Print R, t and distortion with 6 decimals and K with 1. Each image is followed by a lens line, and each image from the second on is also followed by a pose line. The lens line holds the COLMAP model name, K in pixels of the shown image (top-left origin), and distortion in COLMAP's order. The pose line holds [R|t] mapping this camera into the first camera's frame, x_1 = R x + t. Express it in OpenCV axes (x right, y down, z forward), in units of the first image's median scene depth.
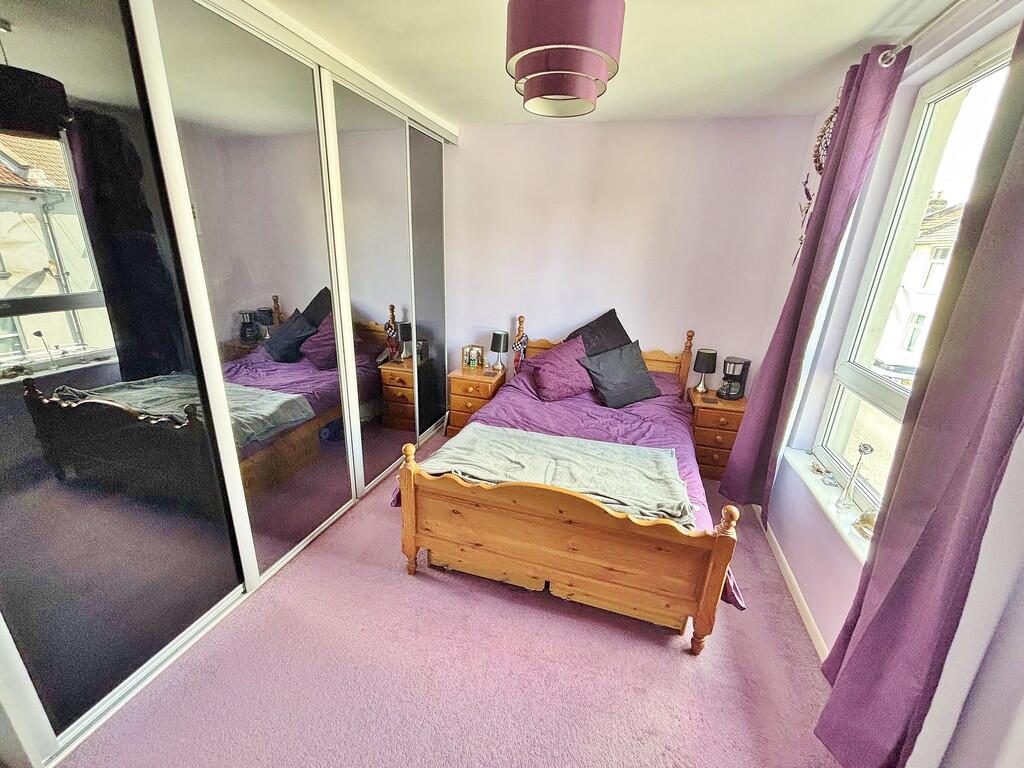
lens RADIAL K [[406.6, 0, 511.5], [0, 406.6, 380.9], [0, 0, 1]] dist [-0.000462, -0.000260]
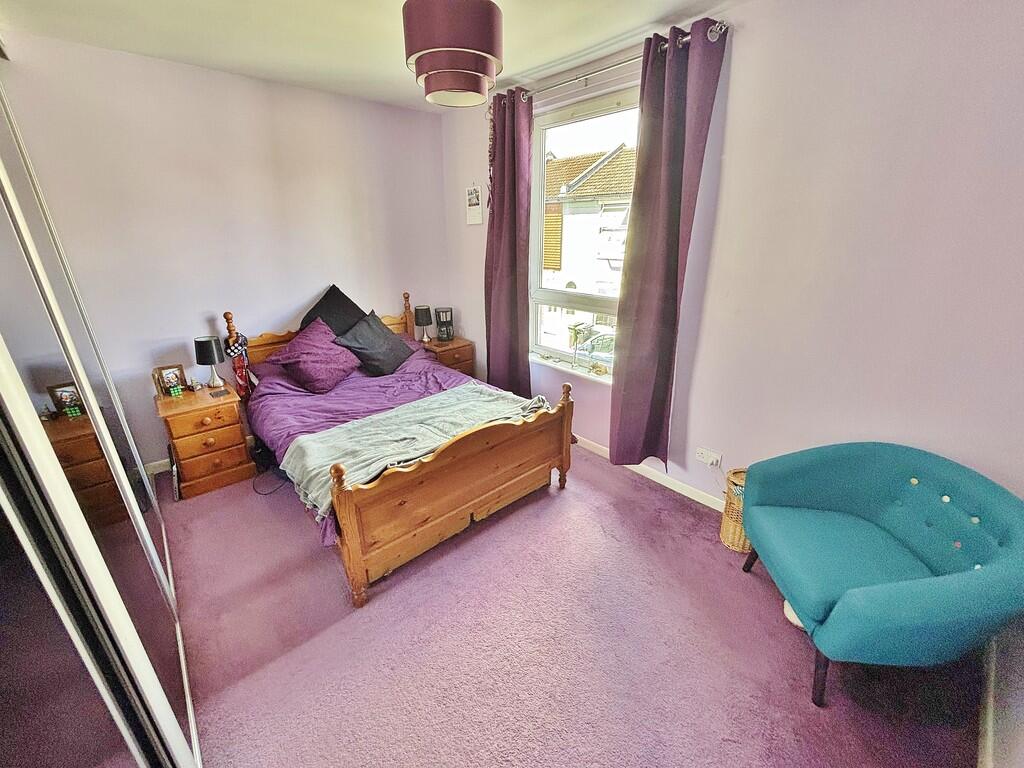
lens RADIAL K [[410.9, 0, 512.0], [0, 410.9, 384.0], [0, 0, 1]] dist [-0.000335, -0.000289]
pose [[0.516547, -0.339796, 0.785950, -0.429252], [0.284138, 0.933900, 0.217017, -0.051692], [-0.807740, 0.111219, 0.578952, 0.119298]]
